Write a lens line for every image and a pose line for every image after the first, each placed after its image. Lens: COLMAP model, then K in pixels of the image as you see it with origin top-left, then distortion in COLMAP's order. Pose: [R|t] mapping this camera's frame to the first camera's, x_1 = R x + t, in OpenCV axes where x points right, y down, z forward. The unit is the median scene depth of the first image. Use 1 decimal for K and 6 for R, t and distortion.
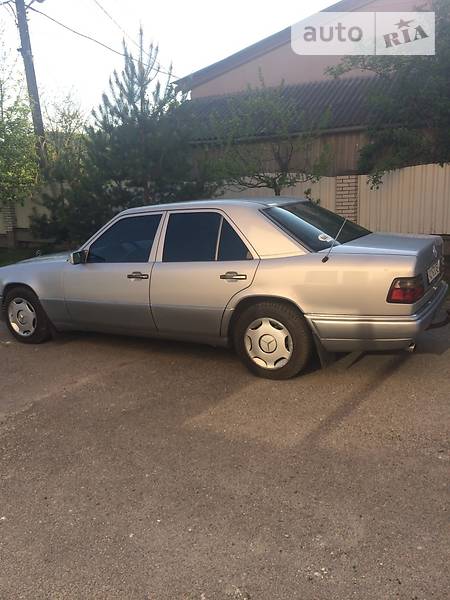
lens RADIAL K [[517.5, 0, 227.2], [0, 517.5, 304.1], [0, 0, 1]] dist [0.086353, -0.120885]
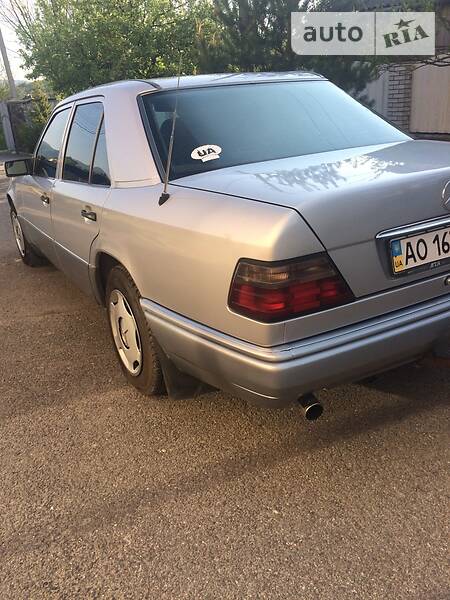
lens RADIAL K [[517.5, 0, 223.8], [0, 517.5, 303.6], [0, 0, 1]] dist [0.086353, -0.120885]
pose [[0.859466, 0.170124, -0.482054, 0.437338], [-0.081285, 0.976482, 0.199690, -0.081472], [0.504689, -0.132443, 0.853081, 0.522645]]
